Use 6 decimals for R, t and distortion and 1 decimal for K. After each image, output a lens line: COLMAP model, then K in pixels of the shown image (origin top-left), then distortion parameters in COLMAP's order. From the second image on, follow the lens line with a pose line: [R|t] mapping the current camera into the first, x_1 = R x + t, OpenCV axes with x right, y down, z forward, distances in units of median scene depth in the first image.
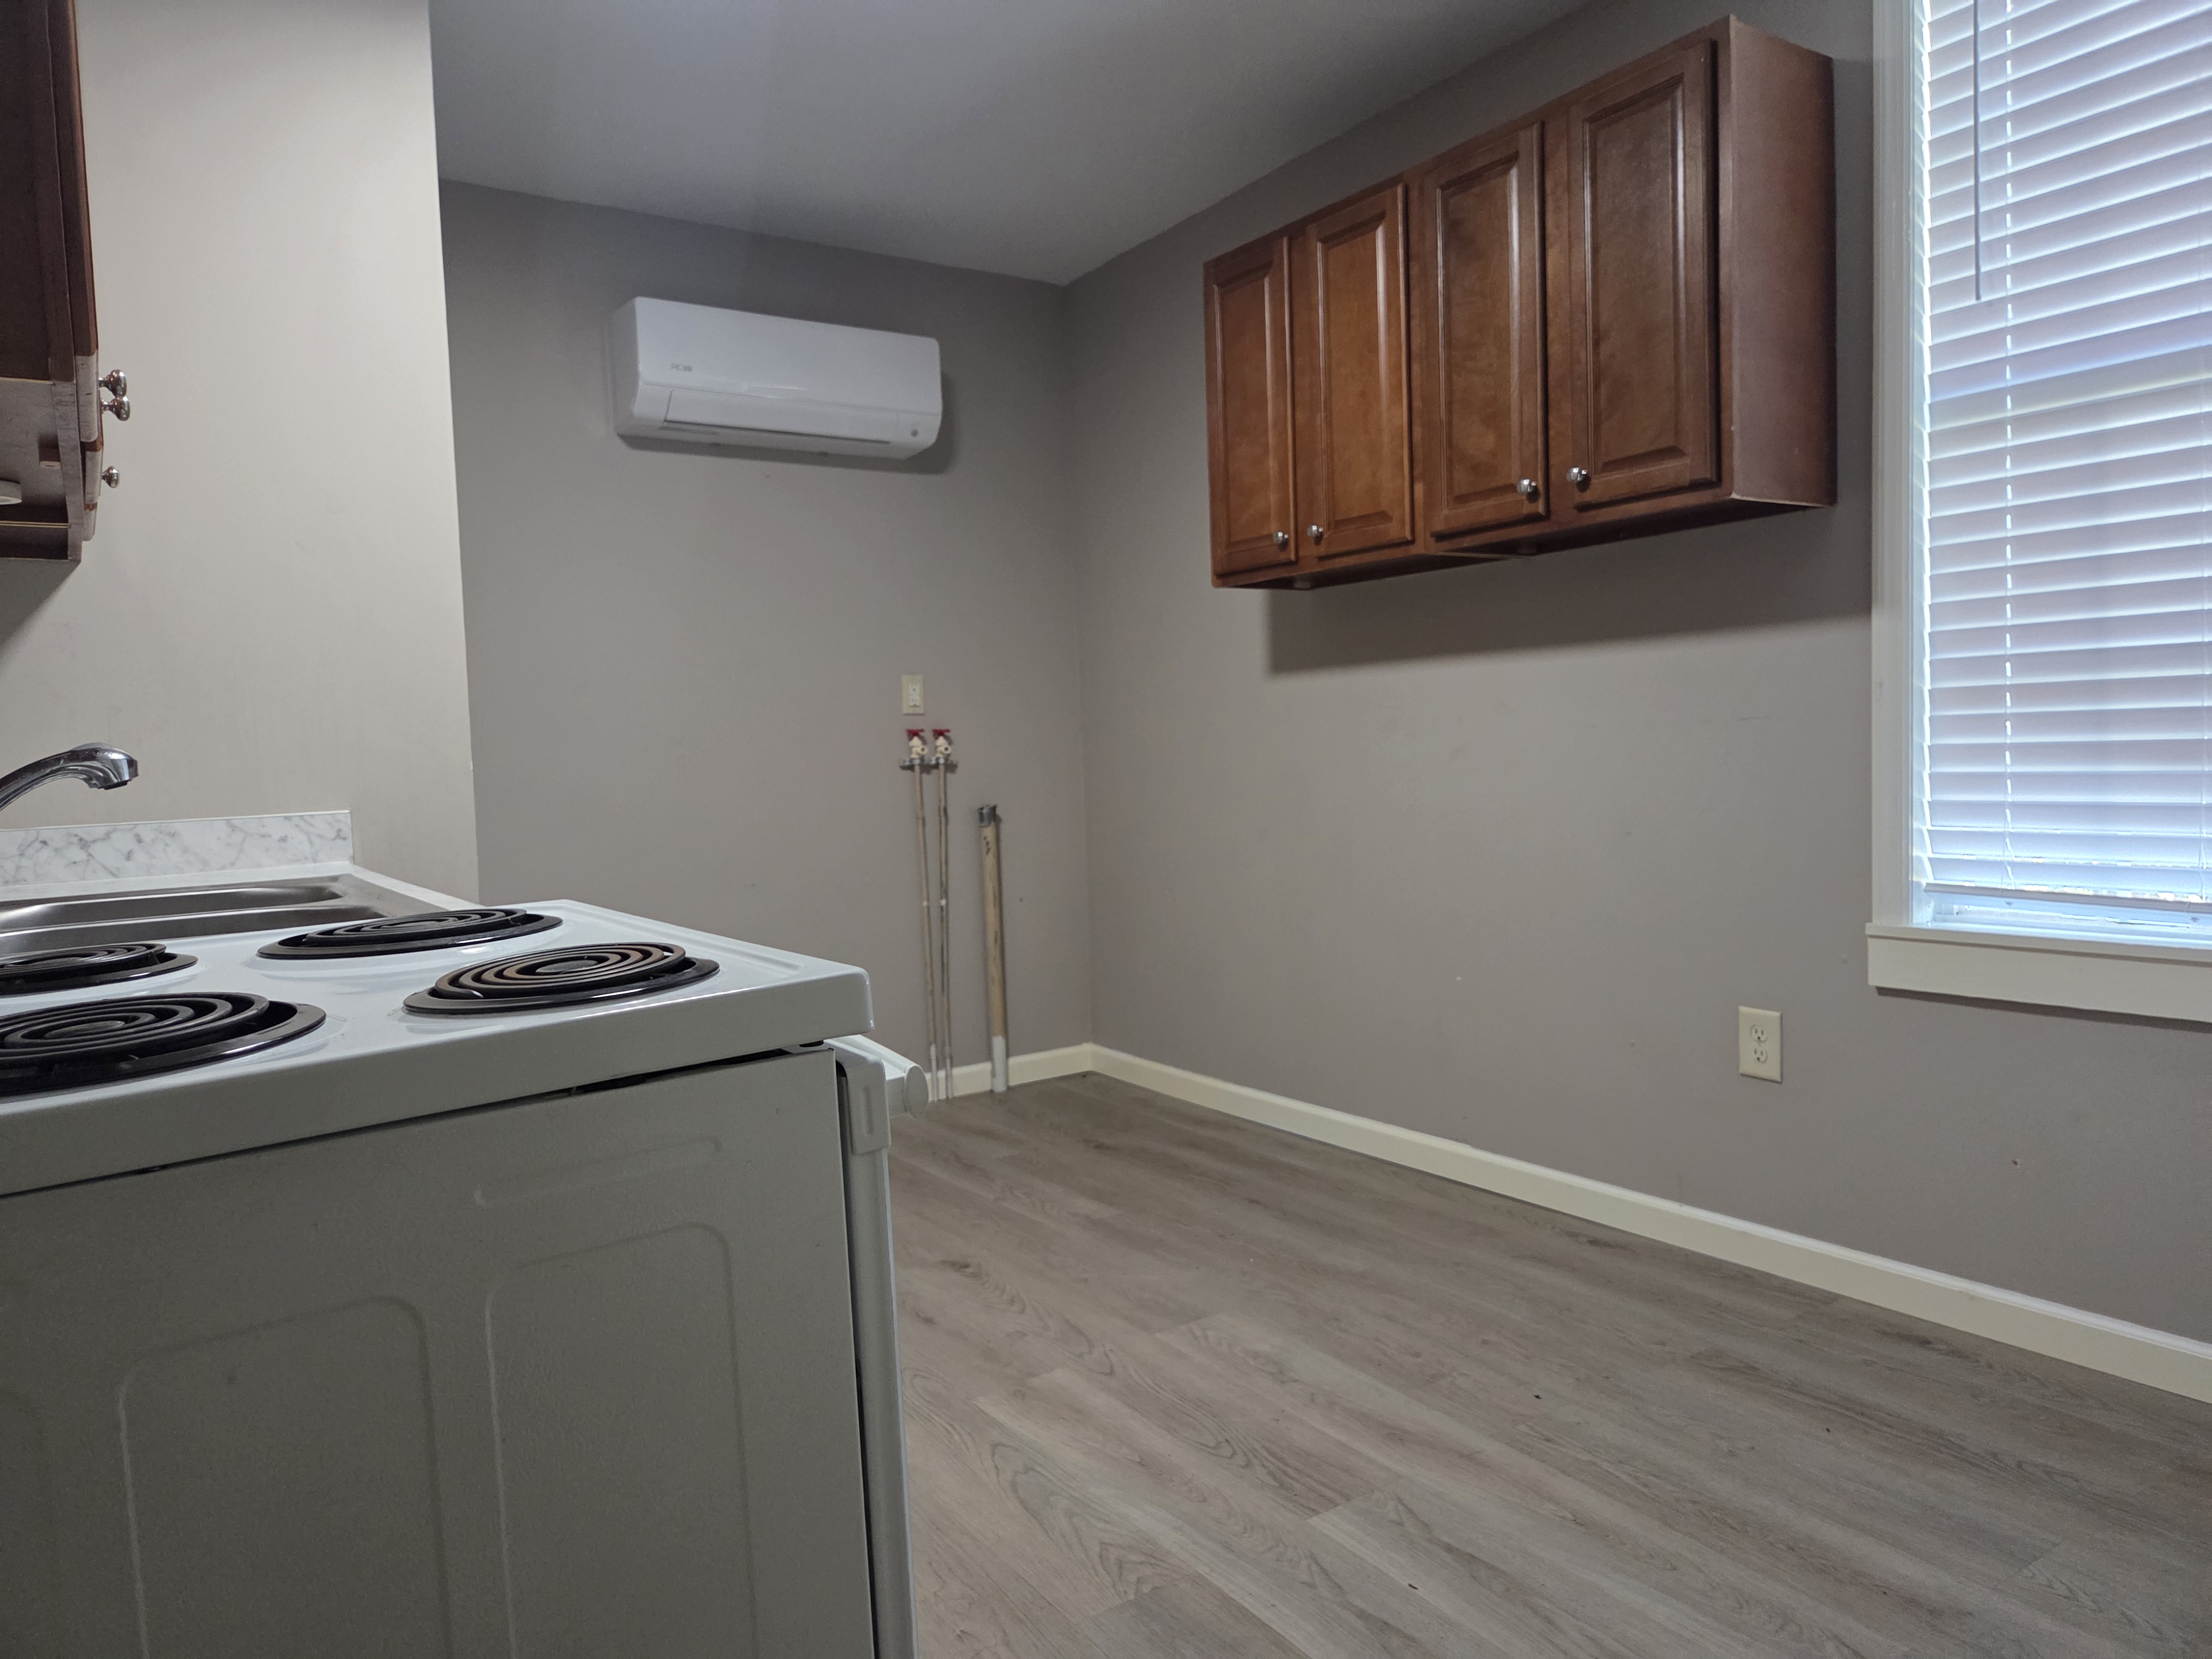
lens RADIAL K [[1476.6, 0, 1098.0], [0, 1476.6, 822.4], [0, 0, 1]] dist [0.081182, -0.084867]
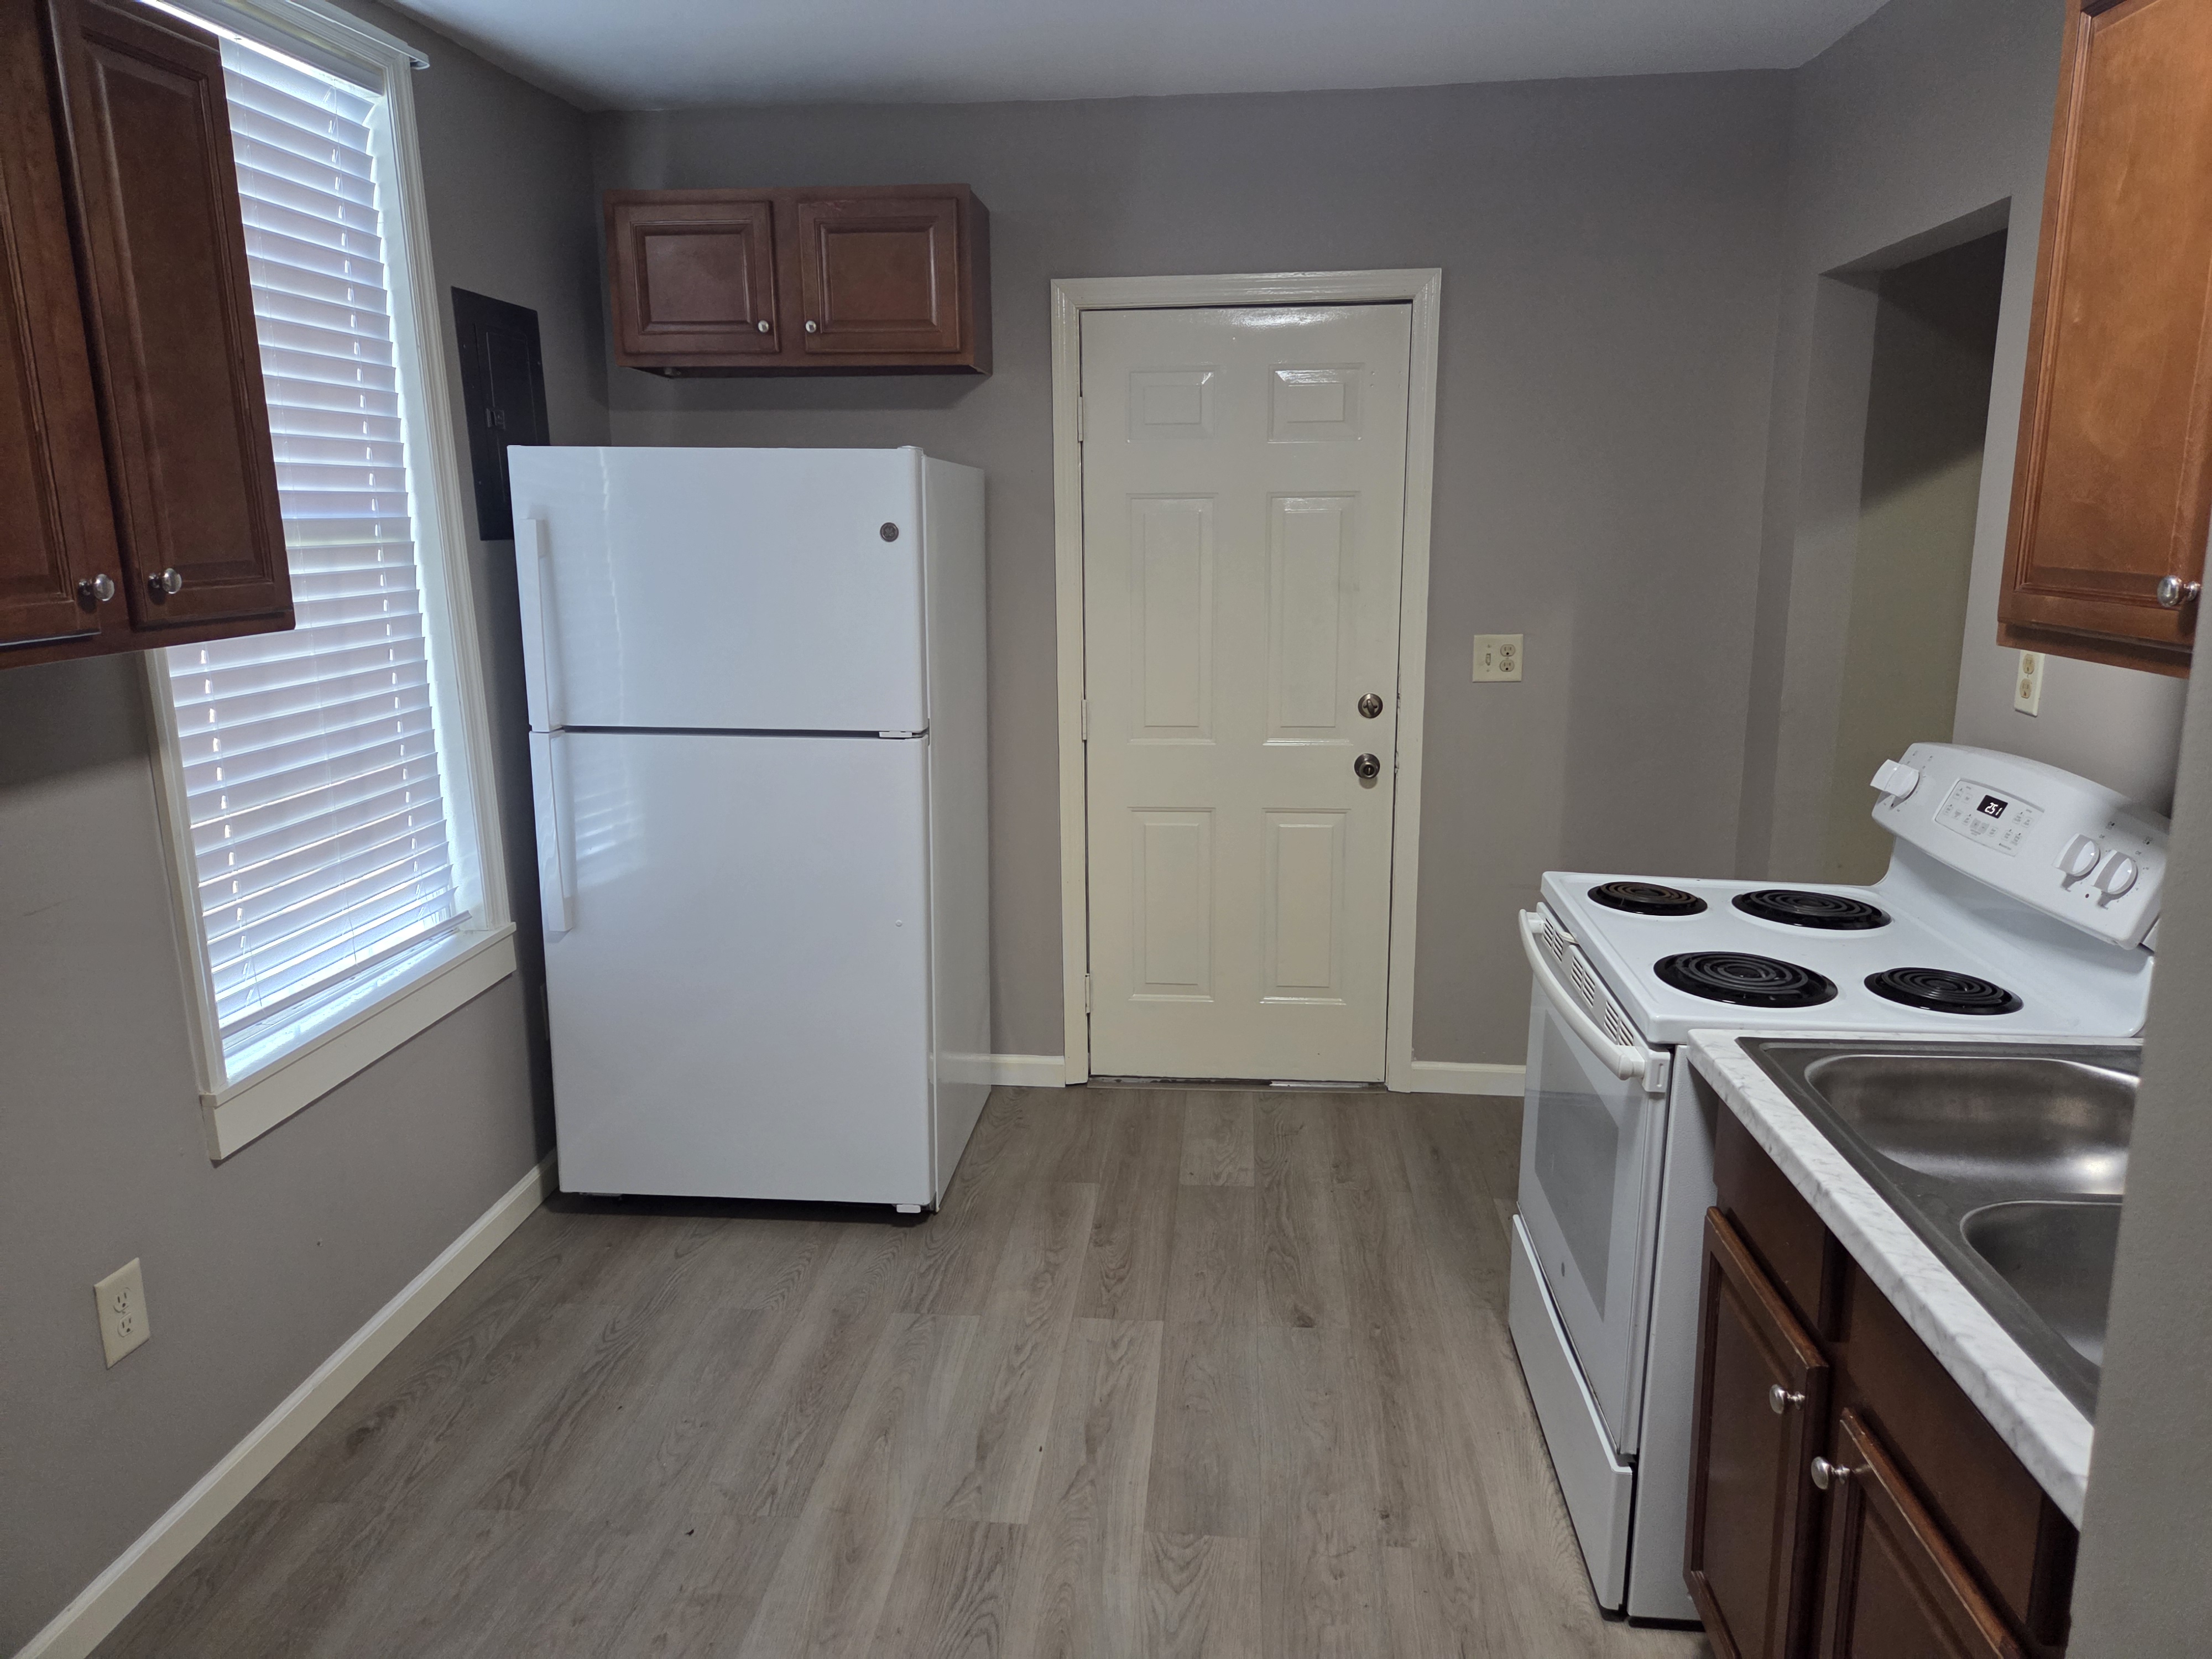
lens RADIAL K [[1476.6, 0, 1098.0], [0, 1476.6, 822.4], [0, 0, 1]] dist [0.081182, -0.084867]
pose [[-0.782044, -0.082610, 0.617724, -0.547240], [0.074204, 0.971783, 0.223903, -0.311446], [-0.618790, 0.220939, -0.753846, 1.603265]]
